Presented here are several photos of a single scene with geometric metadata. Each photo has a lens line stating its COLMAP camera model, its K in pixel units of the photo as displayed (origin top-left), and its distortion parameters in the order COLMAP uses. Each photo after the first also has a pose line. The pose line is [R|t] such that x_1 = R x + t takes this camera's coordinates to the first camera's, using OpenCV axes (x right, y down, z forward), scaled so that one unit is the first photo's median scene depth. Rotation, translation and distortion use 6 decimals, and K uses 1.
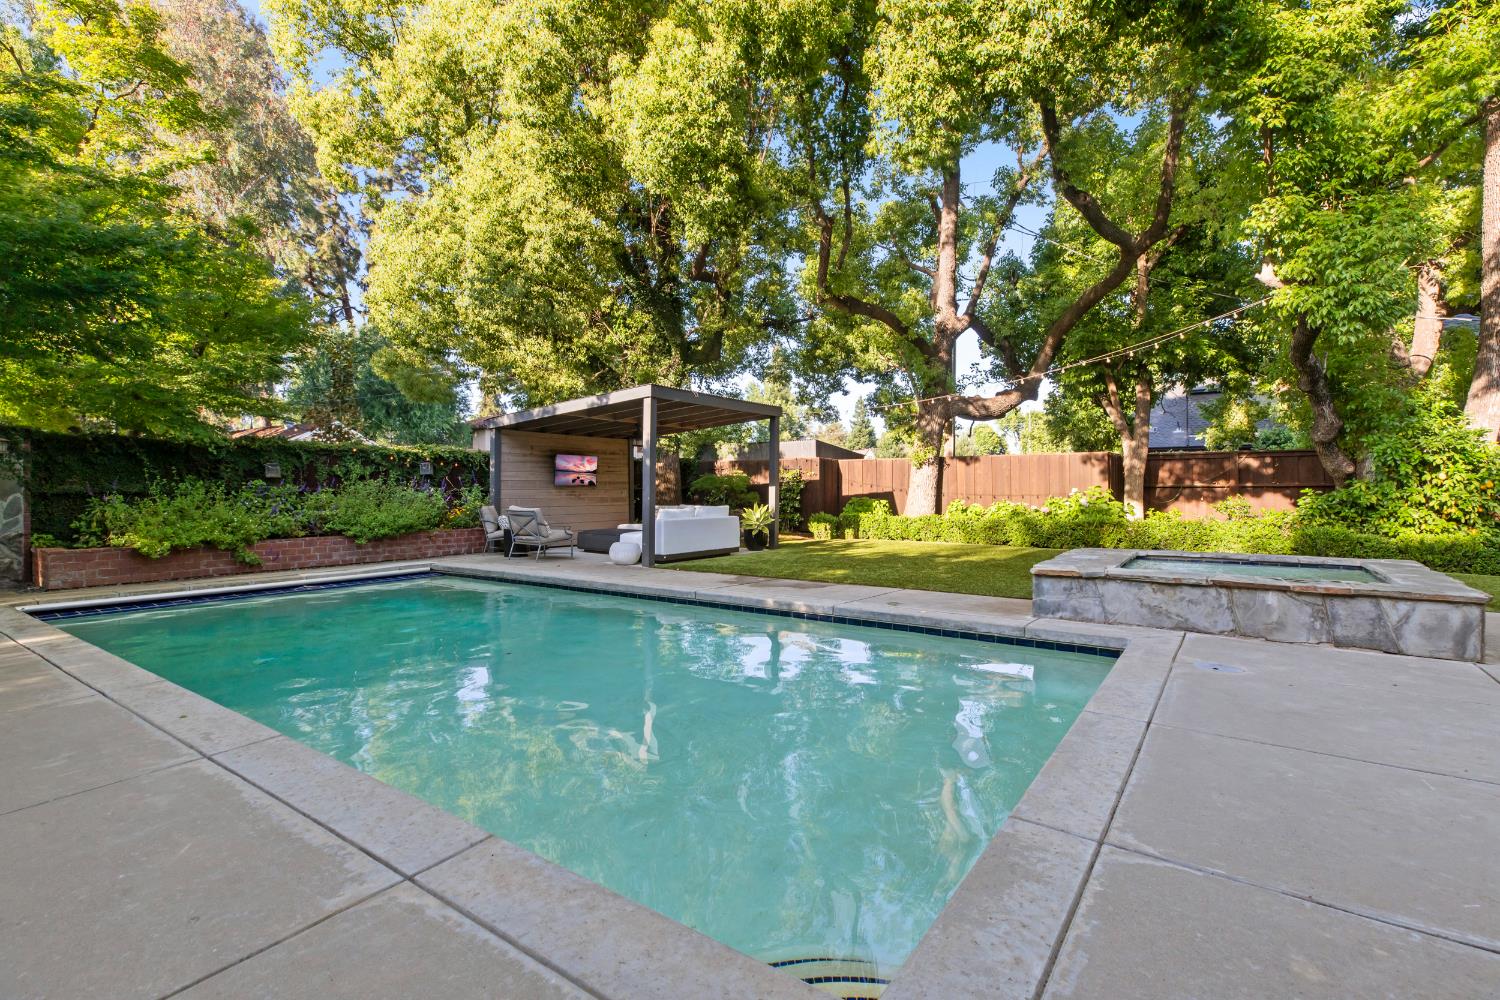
lens RADIAL K [[676.2, 0, 751.9], [0, 676.2, 494.6], [0, 0, 1]] dist [0.005053, -0.000603]
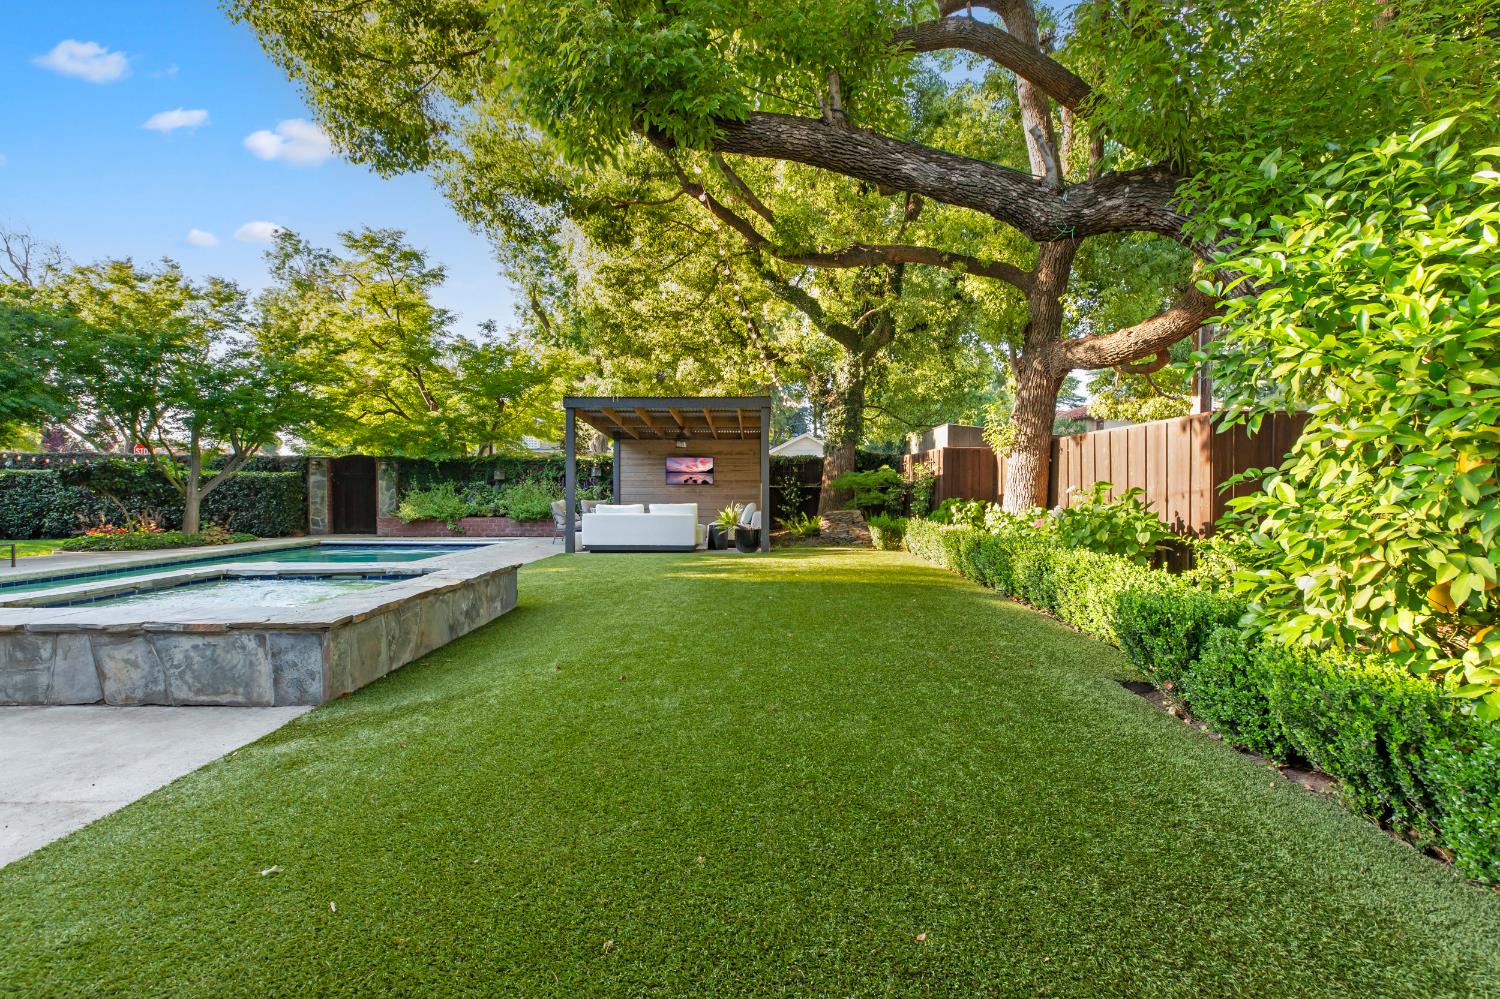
lens RADIAL K [[676.2, 0, 755.4], [0, 676.2, 495.3], [0, 0, 1]] dist [0.005053, -0.000603]
pose [[0.575236, 0.012305, -0.817895, 0.897662], [-0.008909, 0.999922, 0.008777, -0.007399], [0.817939, 0.002238, 0.575300, 0.546212]]
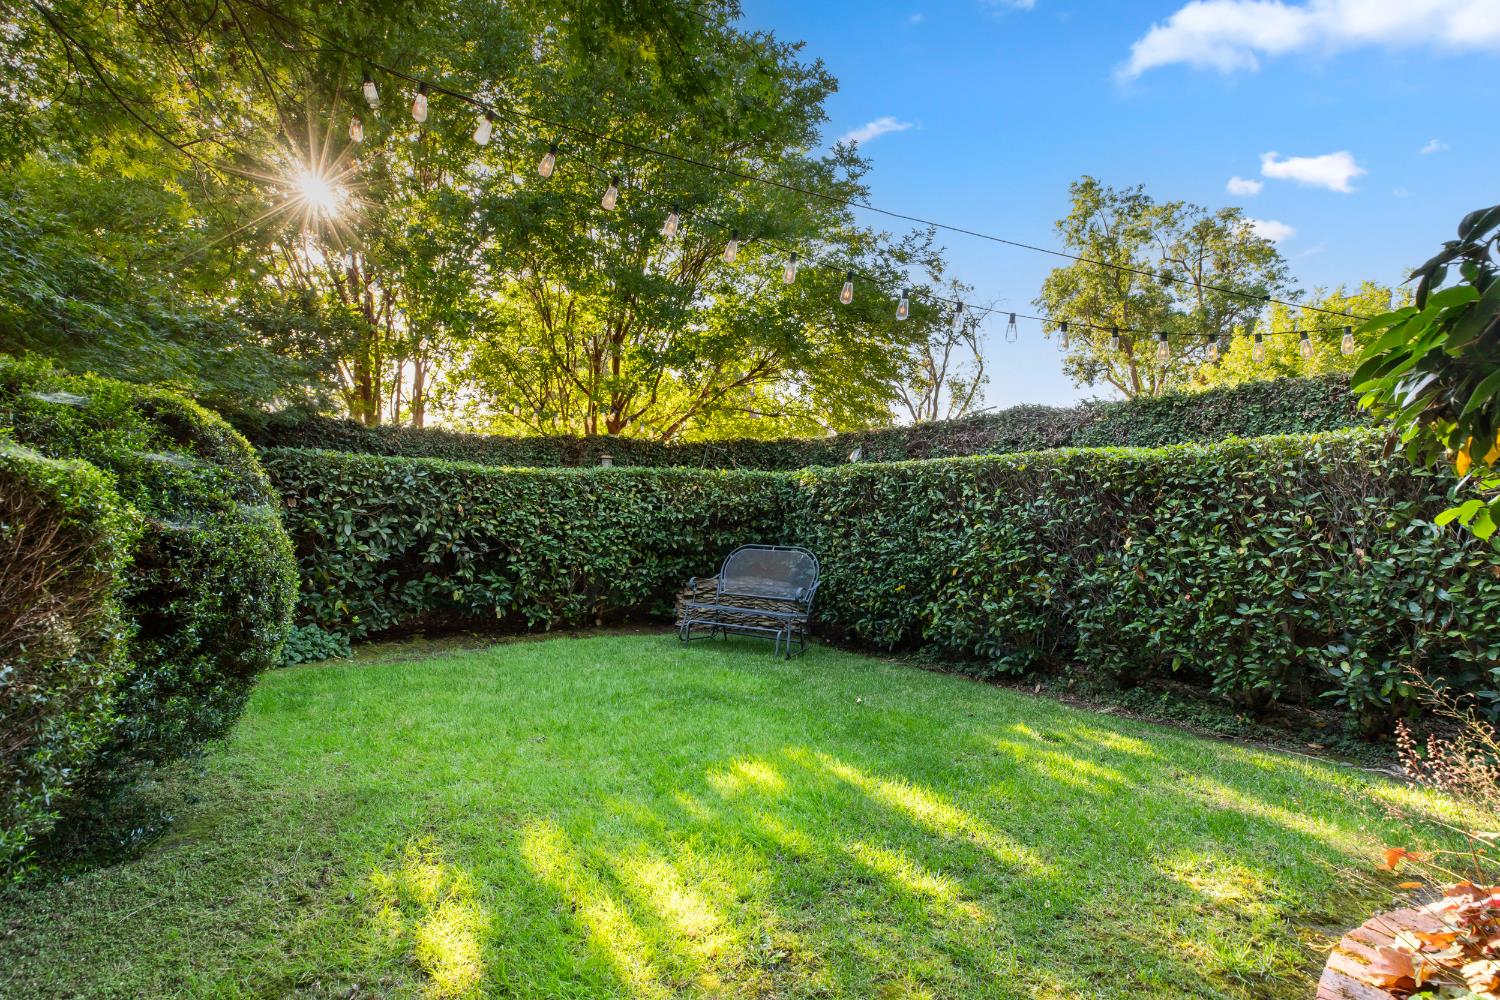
lens RADIAL K [[676.2, 0, 756.3], [0, 676.2, 514.5], [0, 0, 1]] dist [0.005053, -0.000603]
pose [[-0.315505, -0.009061, -0.948881, -0.659616], [-0.015781, 0.999866, -0.004300, 0.009238], [0.948793, 0.013617, -0.315606, 0.171720]]
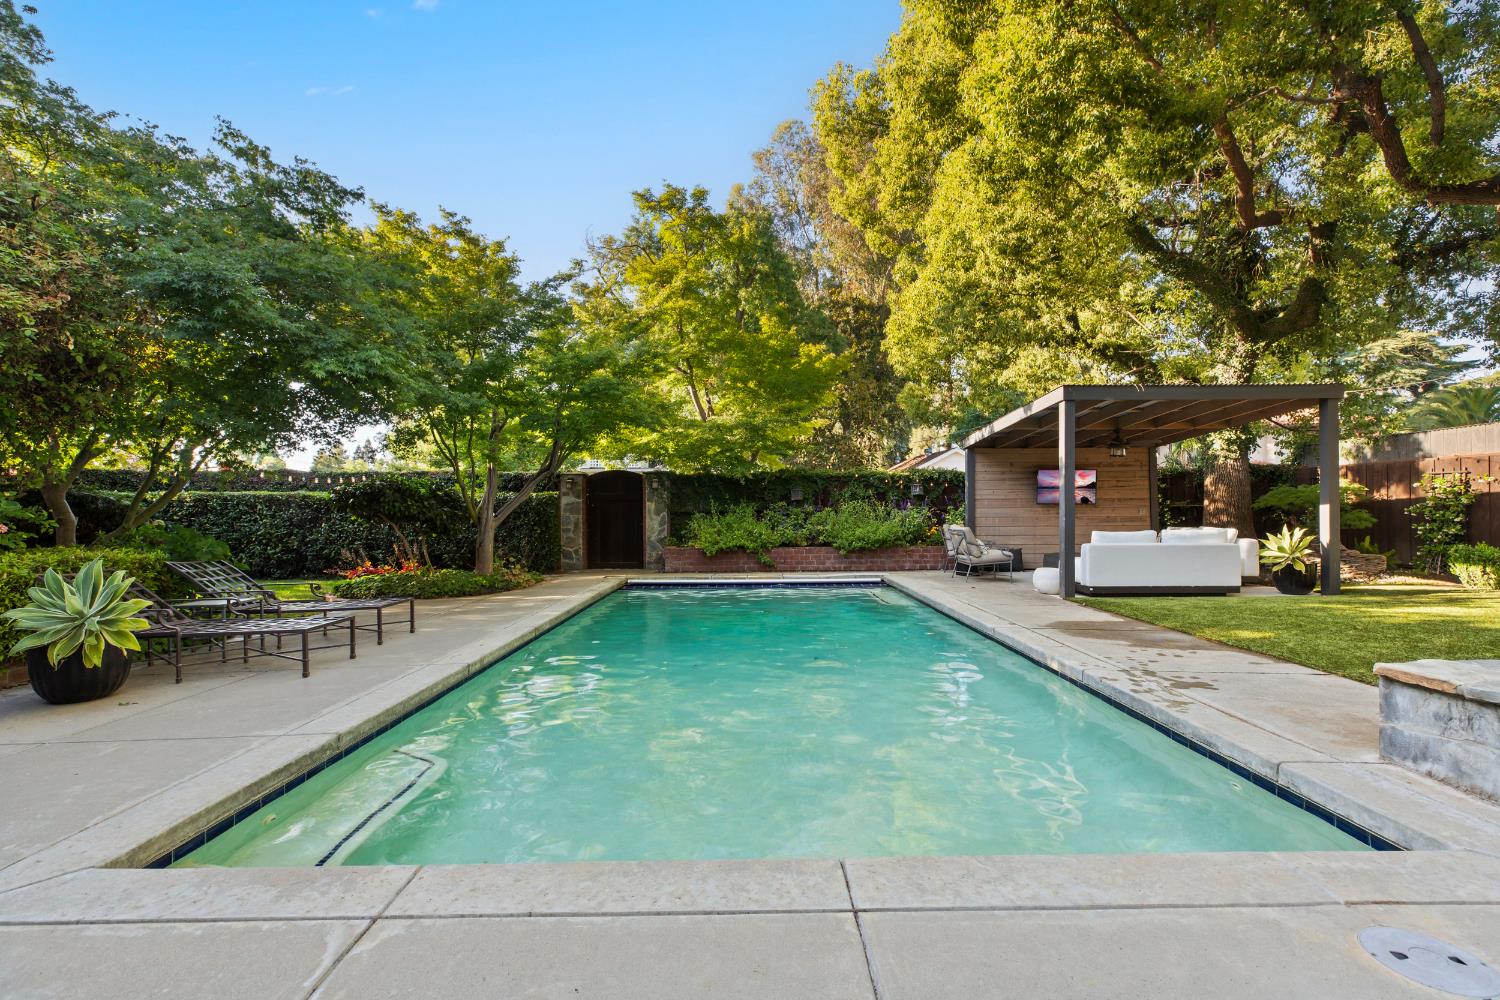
lens RADIAL K [[676.2, 0, 763.4], [0, 676.2, 512.9], [0, 0, 1]] dist [0.005053, -0.000603]
pose [[0.595786, 0.002367, -0.803140, 0.284108], [-0.000487, 0.999997, 0.002585, -0.003303], [0.803143, -0.001149, 0.595785, 0.163999]]
